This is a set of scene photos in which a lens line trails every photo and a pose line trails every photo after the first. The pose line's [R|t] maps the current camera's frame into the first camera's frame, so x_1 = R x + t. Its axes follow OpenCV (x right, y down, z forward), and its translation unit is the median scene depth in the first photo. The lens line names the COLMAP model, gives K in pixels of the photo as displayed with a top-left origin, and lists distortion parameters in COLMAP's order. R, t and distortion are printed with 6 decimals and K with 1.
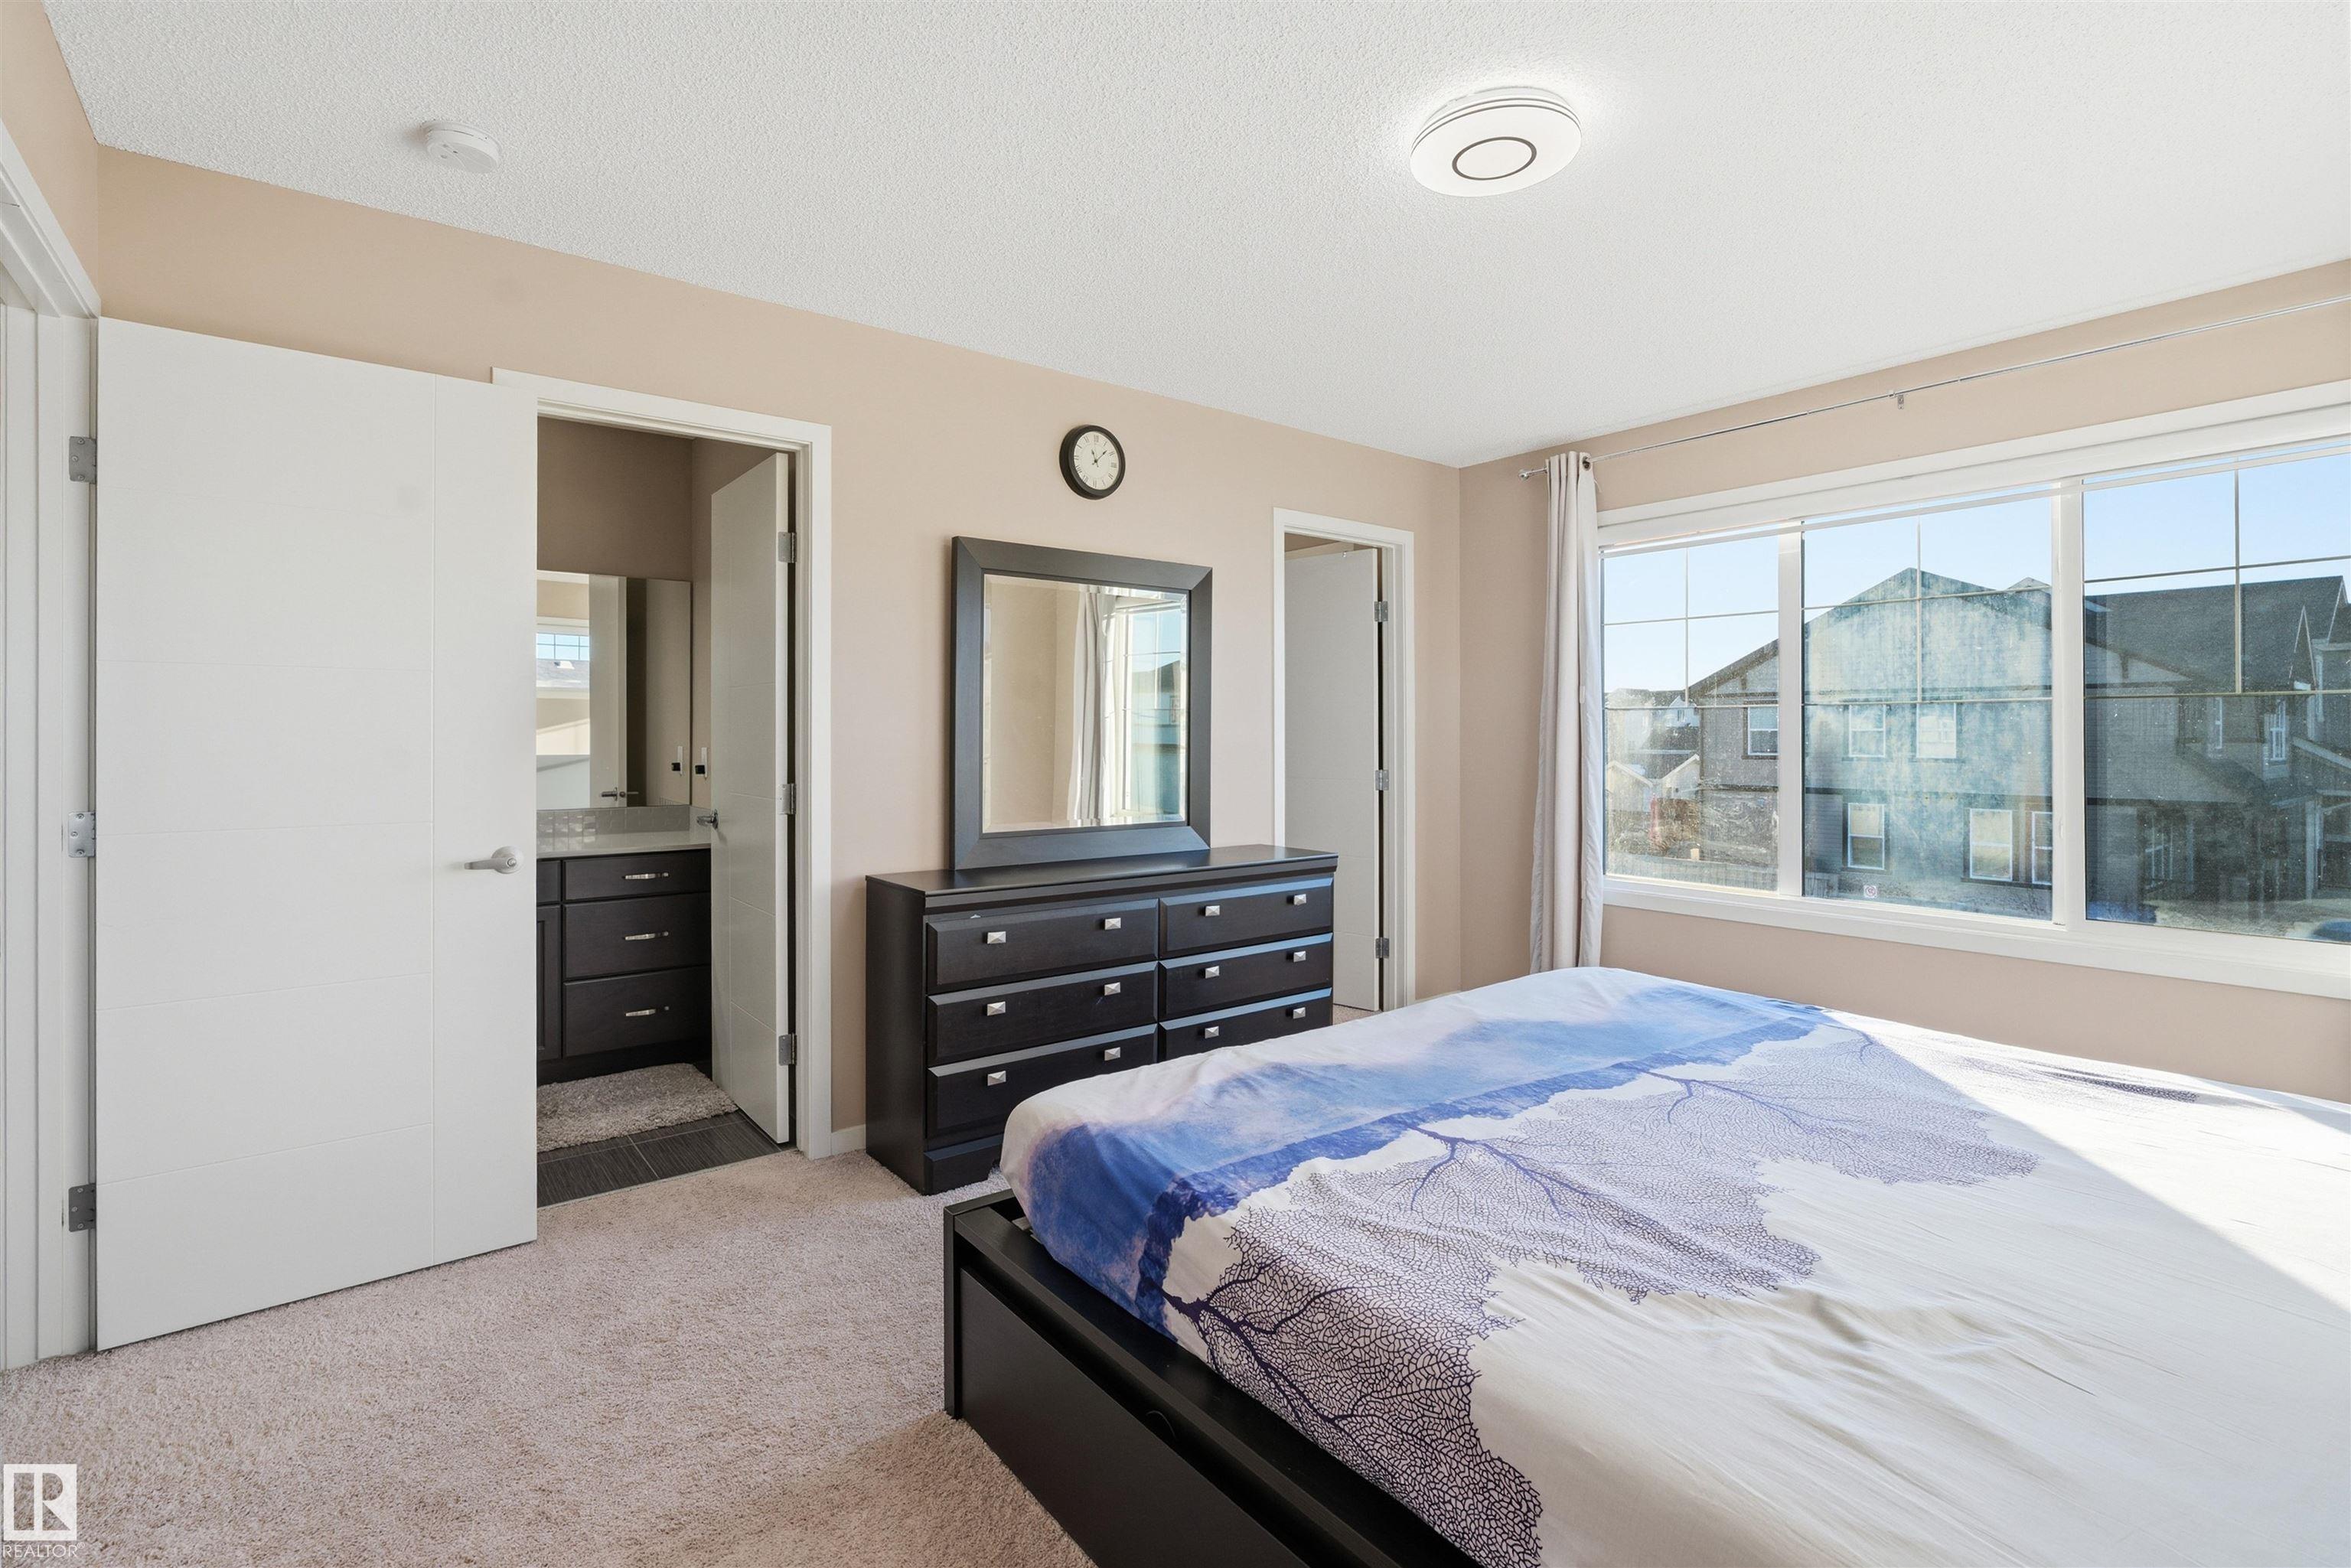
lens RADIAL K [[1097.2, 0, 1175.5], [0, 1097.2, 784.0], [0, 0, 1]] dist [0.027263, 0.000060]
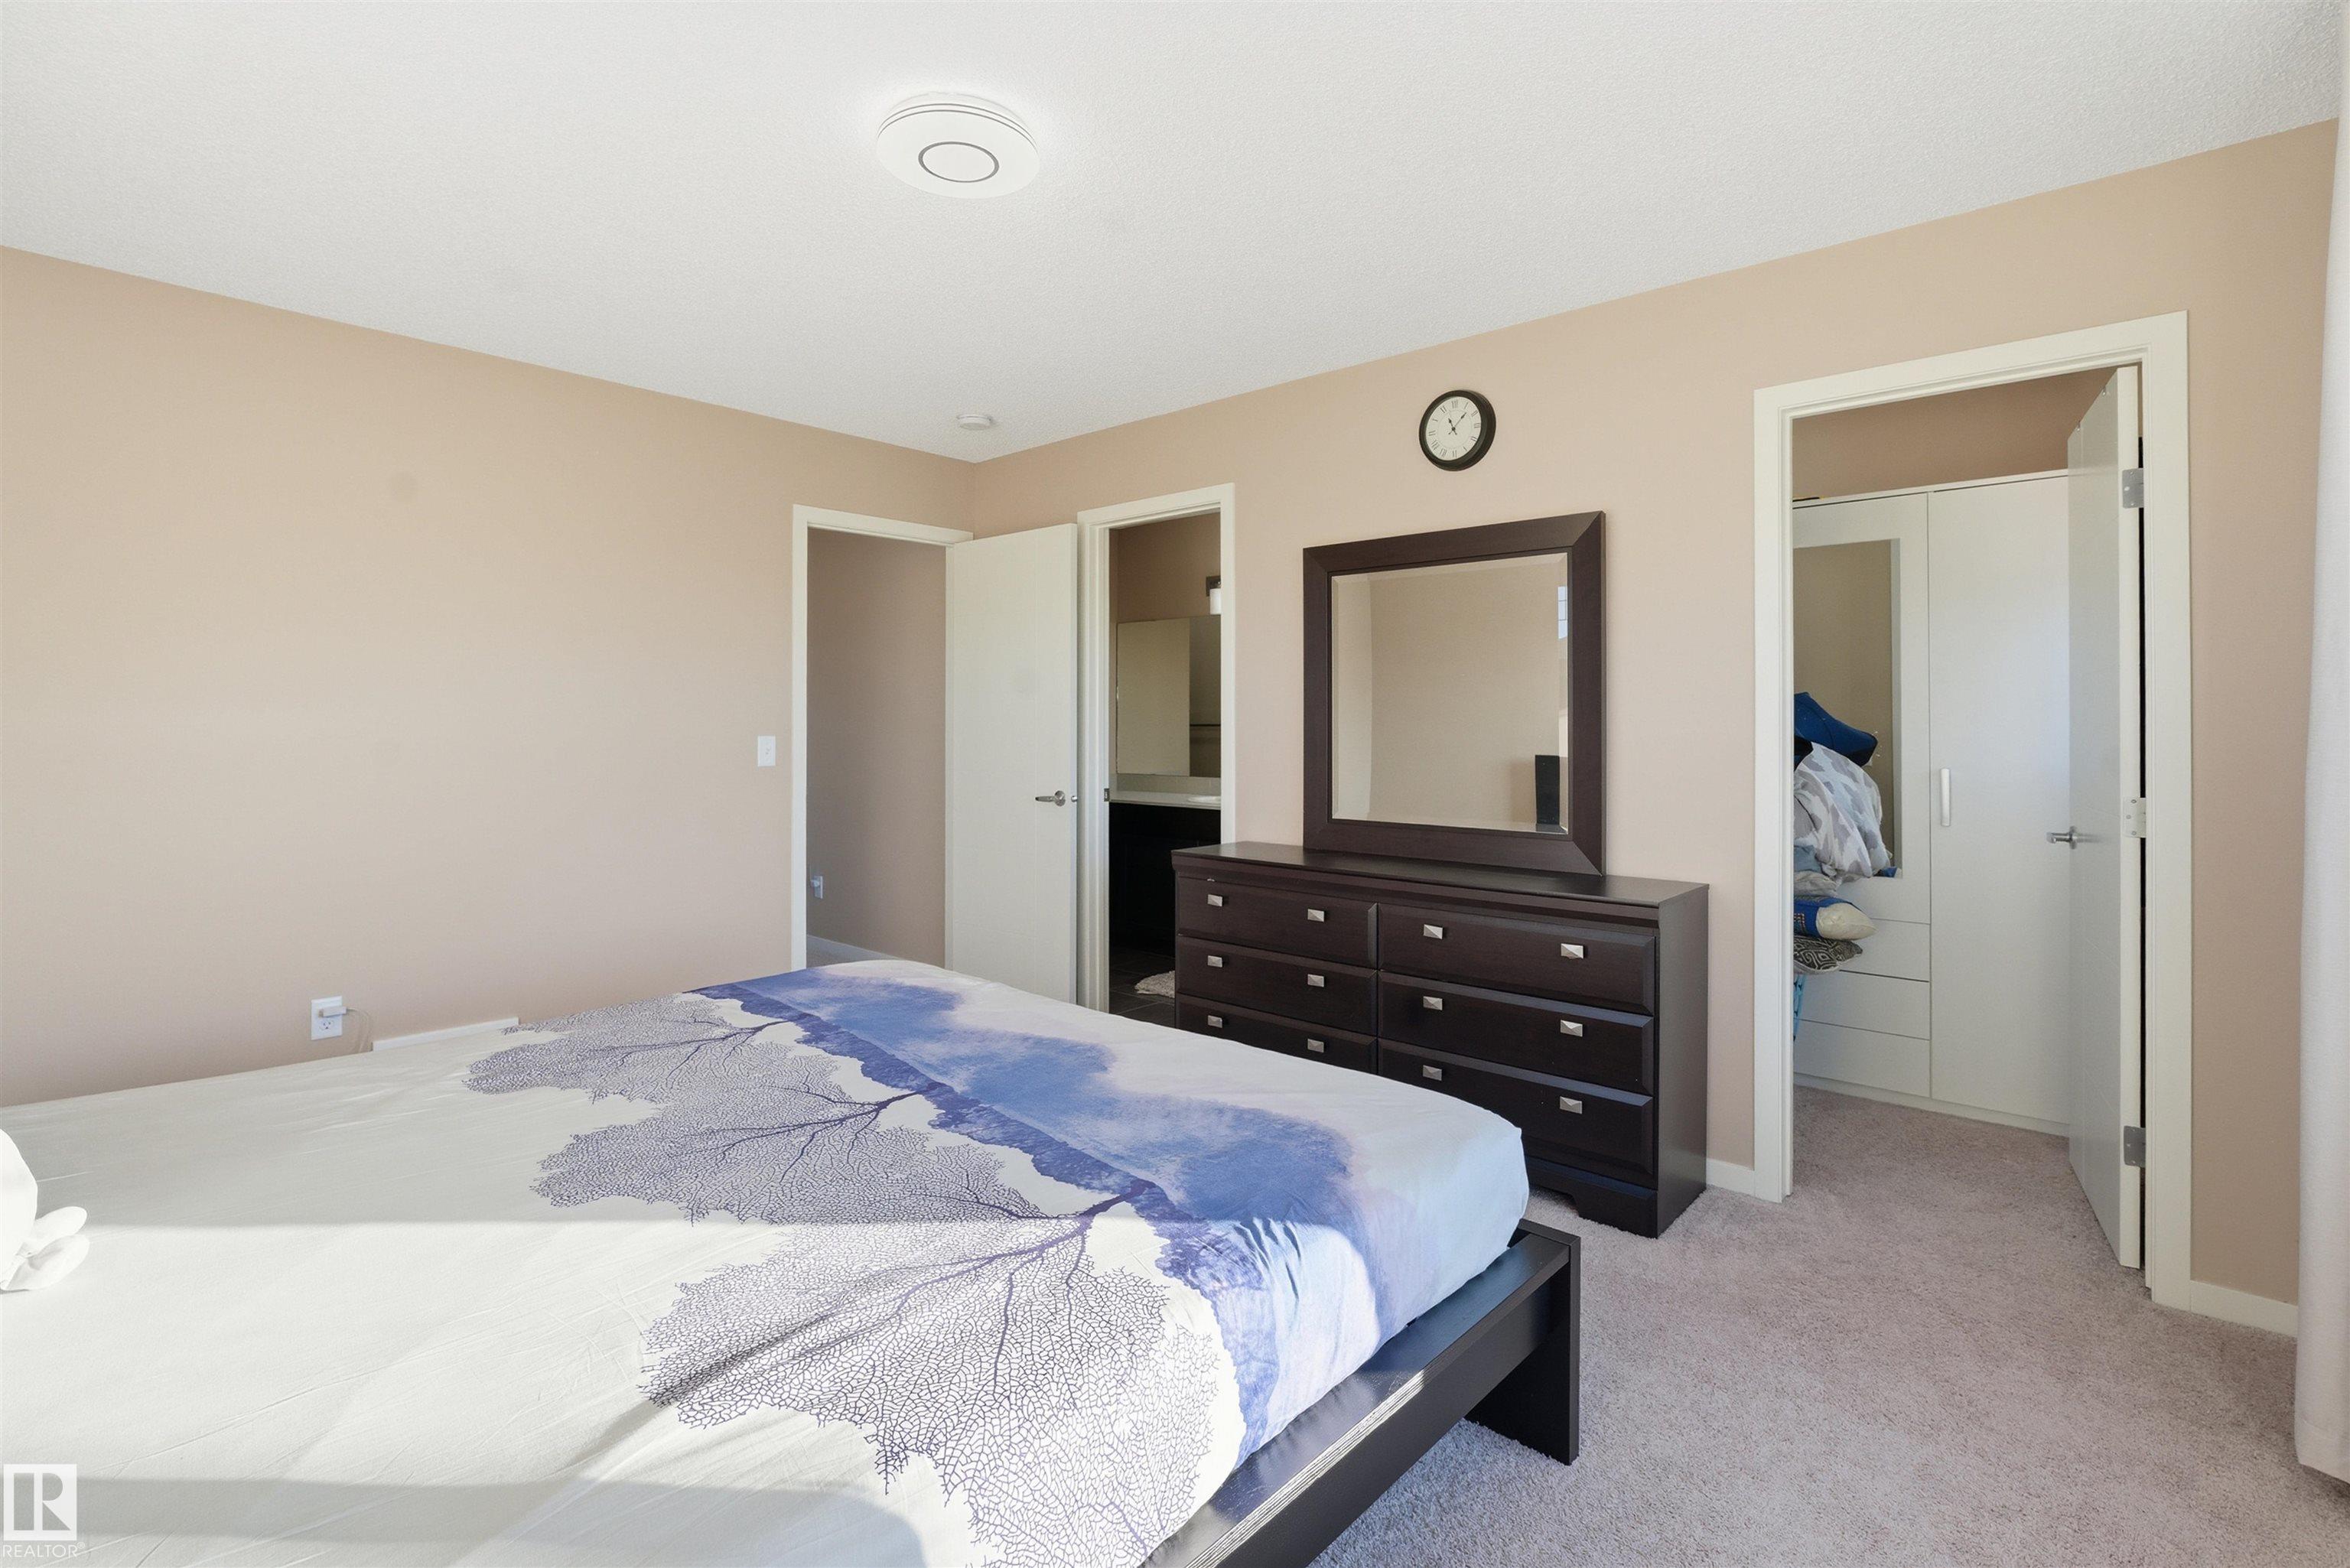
lens RADIAL K [[1082.3, 0, 1177.7], [0, 1082.3, 718.5], [0, 0, 1]] dist [-0.001530, -0.000237]
pose [[0.172771, -0.004522, -0.984952, 0.816205], [-0.048181, 0.998754, -0.013037, -0.031432], [0.983783, 0.049709, 0.172338, 0.661788]]
